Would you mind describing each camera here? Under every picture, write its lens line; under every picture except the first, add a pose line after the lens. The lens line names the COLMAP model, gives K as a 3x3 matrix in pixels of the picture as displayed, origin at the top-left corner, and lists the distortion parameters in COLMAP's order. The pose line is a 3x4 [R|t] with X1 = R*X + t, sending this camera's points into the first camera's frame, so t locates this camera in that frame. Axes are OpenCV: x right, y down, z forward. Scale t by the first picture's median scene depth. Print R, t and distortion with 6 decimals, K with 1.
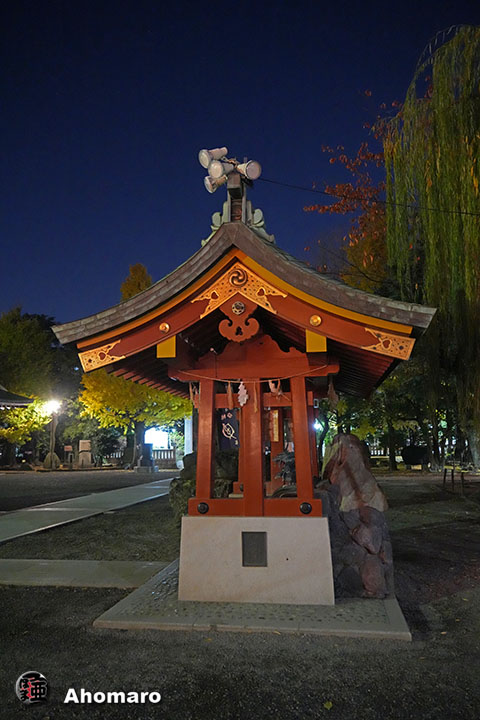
lens RADIAL K [[538.9, 0, 240.6], [0, 538.9, 364.0], [0, 0, 1]] dist [-0.028936, -0.000507]
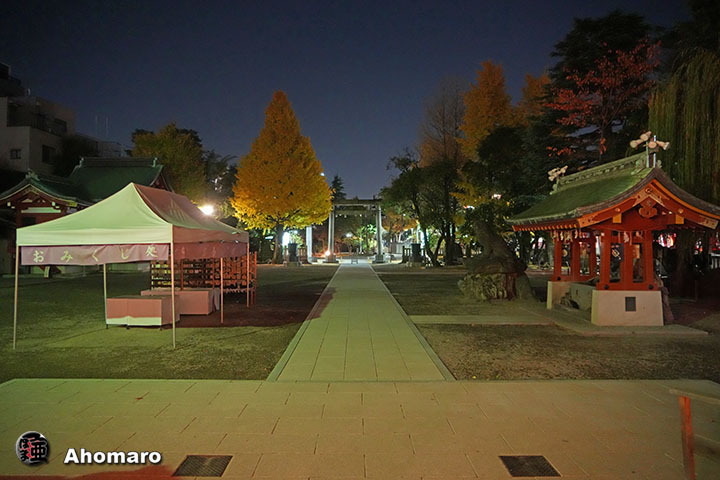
lens RADIAL K [[488.2, 0, 358.1], [0, 488.2, 241.9], [0, 0, 1]] dist [-0.044244, 0.019484]
pose [[0.984330, 0.021883, 0.174971, -1.522764], [-0.047629, 0.988383, 0.144331, -0.169814], [-0.169780, -0.150403, 0.973937, -0.805598]]
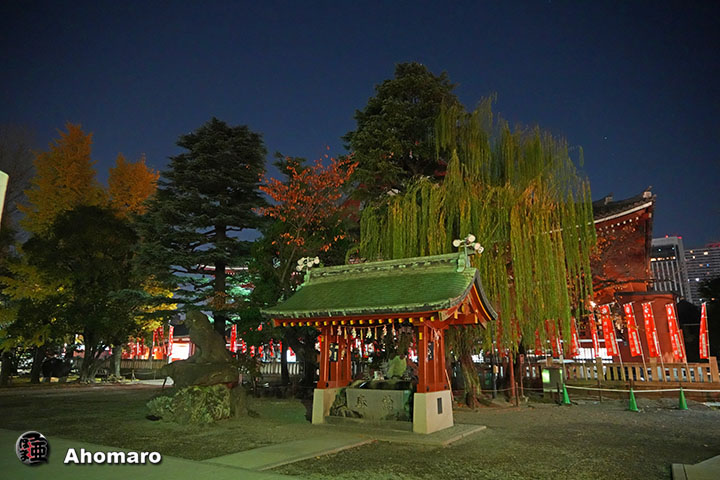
lens RADIAL K [[488.2, 0, 360.9], [0, 488.2, 234.3], [0, 0, 1]] dist [-0.044244, 0.019484]
pose [[0.375651, 0.245393, 0.893683, -2.096961], [-0.148406, 0.967791, -0.203362, 0.113705], [-0.914802, -0.056235, 0.399970, 0.534285]]
